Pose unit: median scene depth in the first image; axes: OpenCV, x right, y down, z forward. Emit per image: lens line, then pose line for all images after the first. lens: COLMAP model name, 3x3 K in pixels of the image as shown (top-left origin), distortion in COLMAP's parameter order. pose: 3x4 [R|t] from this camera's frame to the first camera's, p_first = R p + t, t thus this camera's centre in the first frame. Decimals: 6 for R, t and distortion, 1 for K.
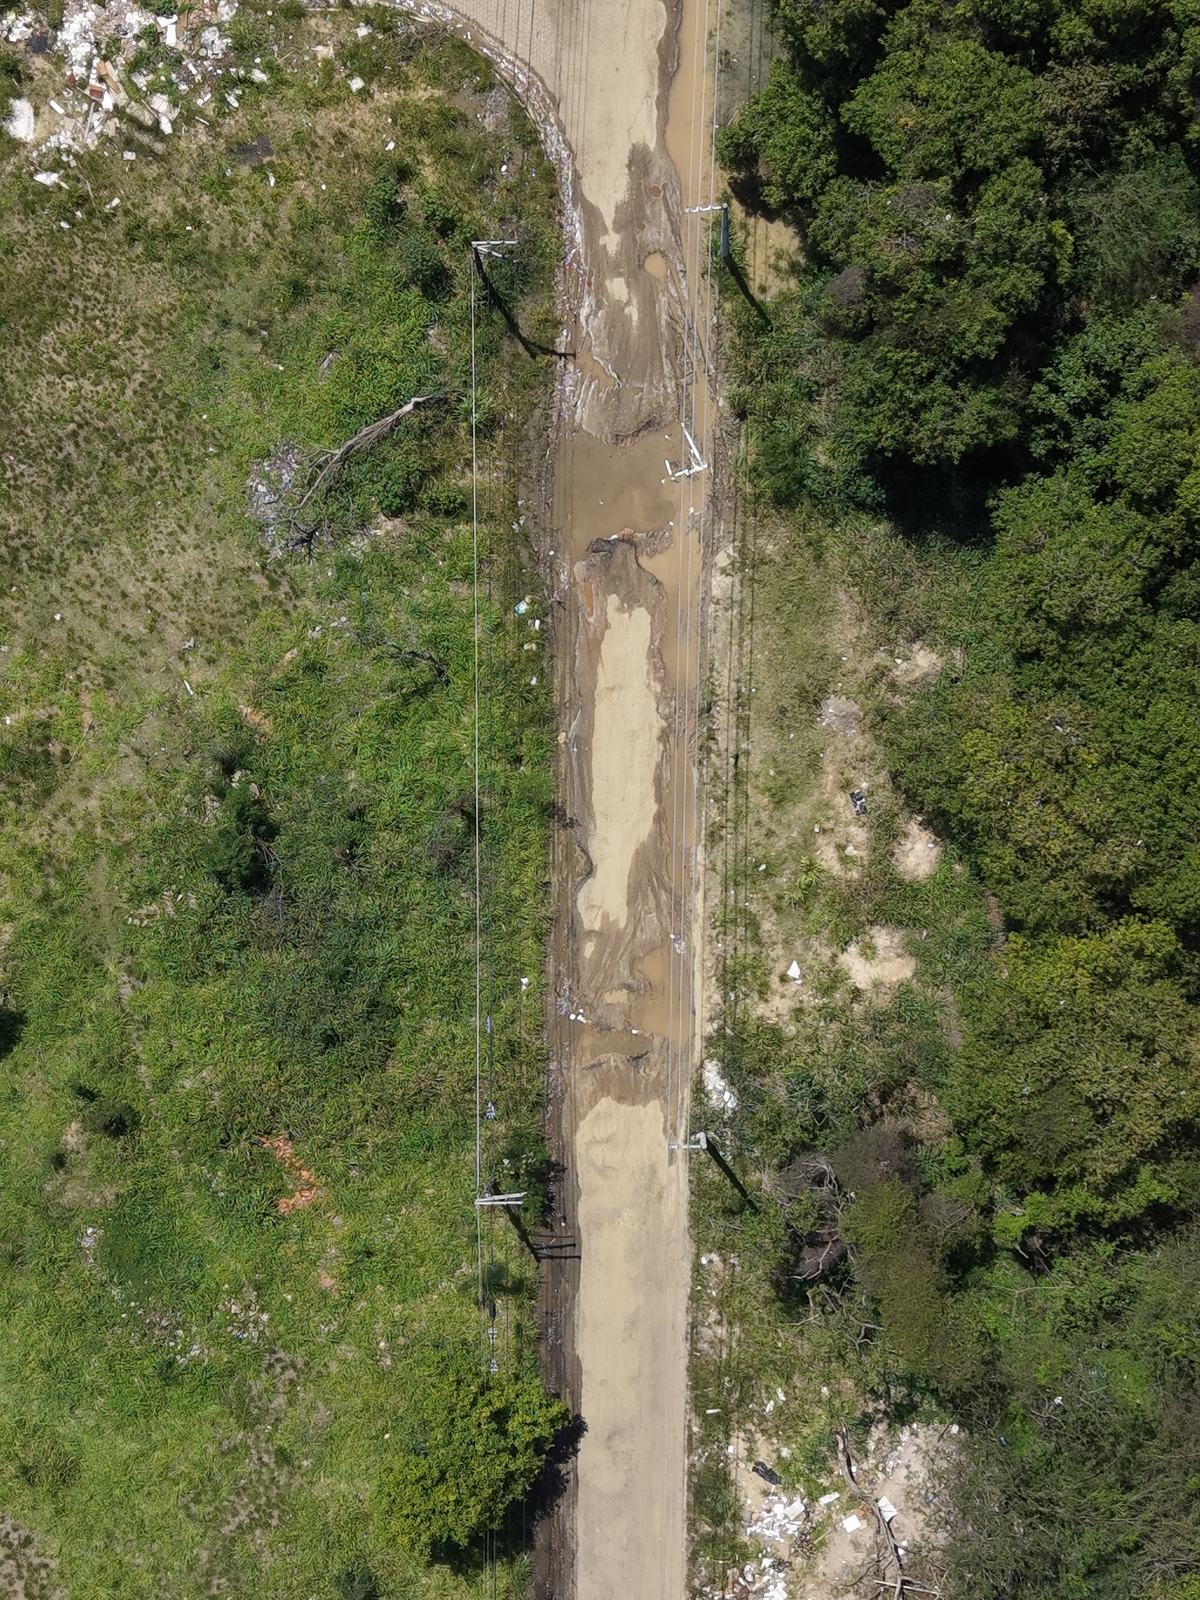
lens RADIAL K [[3264.7, 0, 604.6], [0, 3264.7, 801.6], [0, 0, 1]] dist [0.169414, 0.000000]
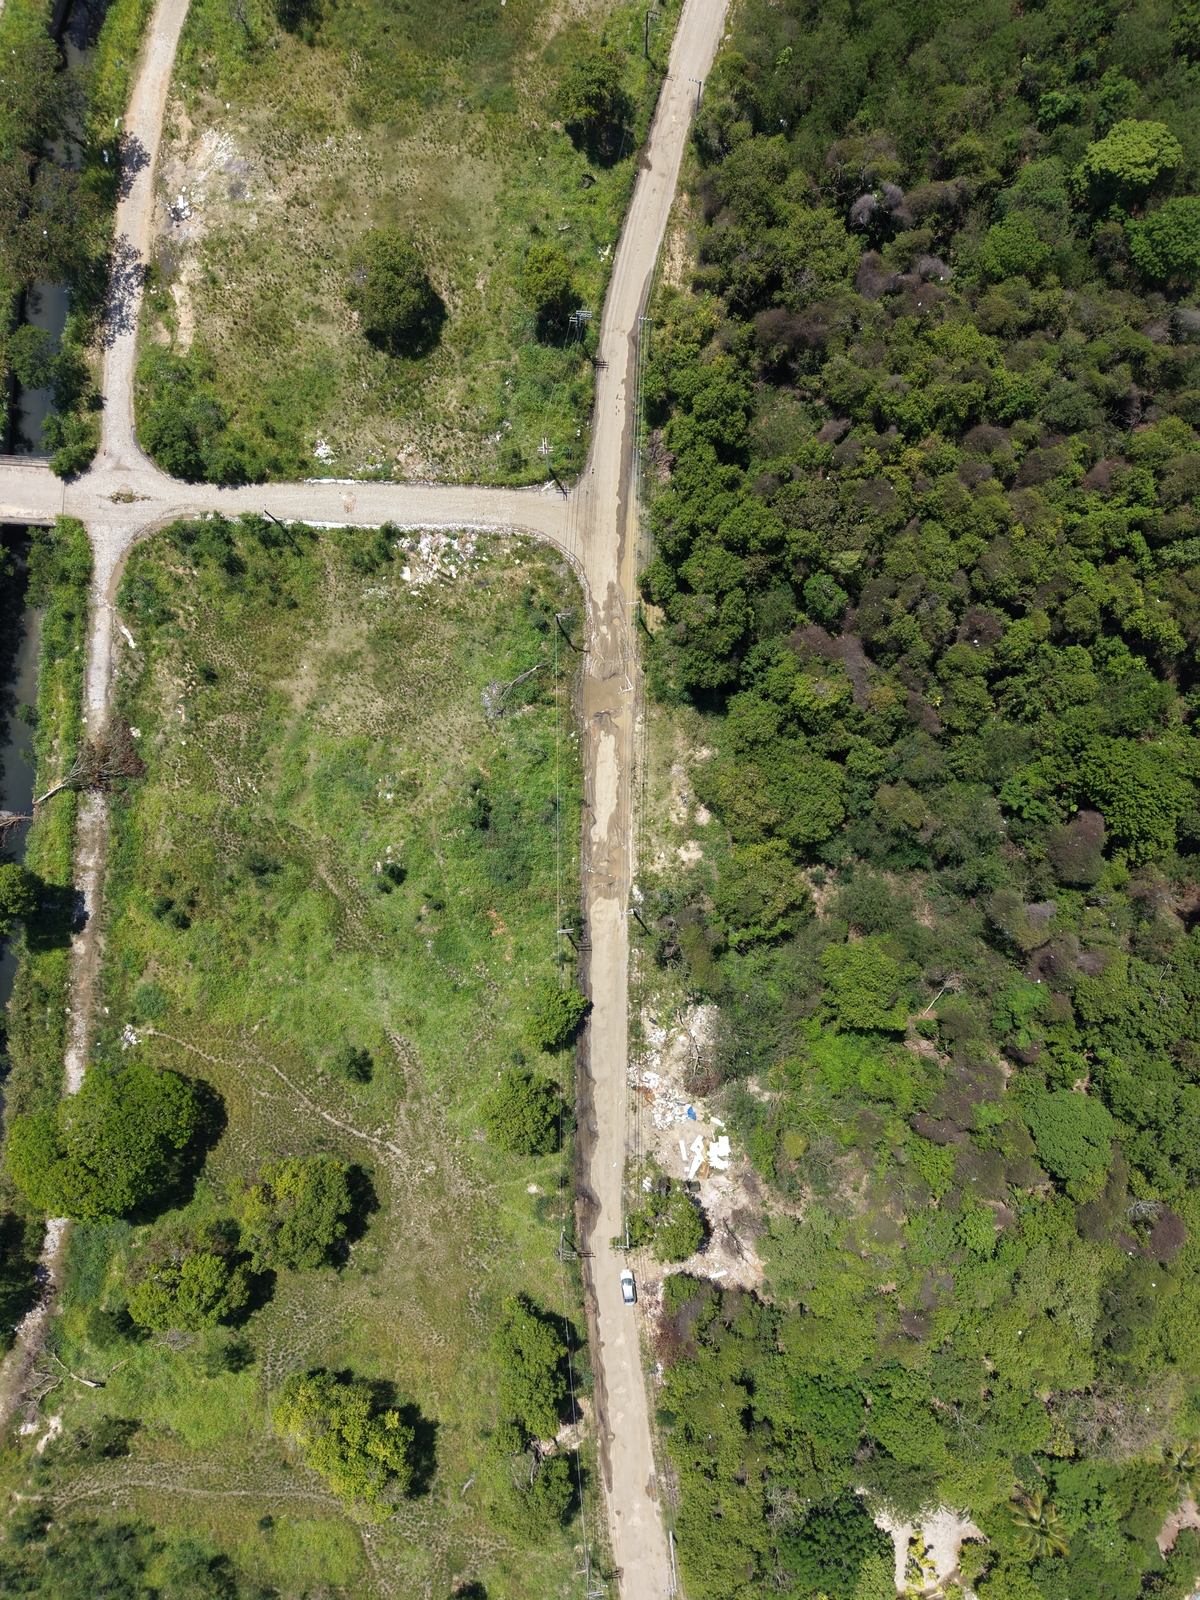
lens RADIAL K [[3264.7, 0, 599.2], [0, 3264.7, 798.6], [0, 0, 1]] dist [0.169414, 0.000000]
pose [[0.999984, -0.001036, 0.005634, -0.017388], [0.000957, 0.999902, 0.013975, -0.042629], [-0.005648, -0.013969, 0.999886, -2.007687]]
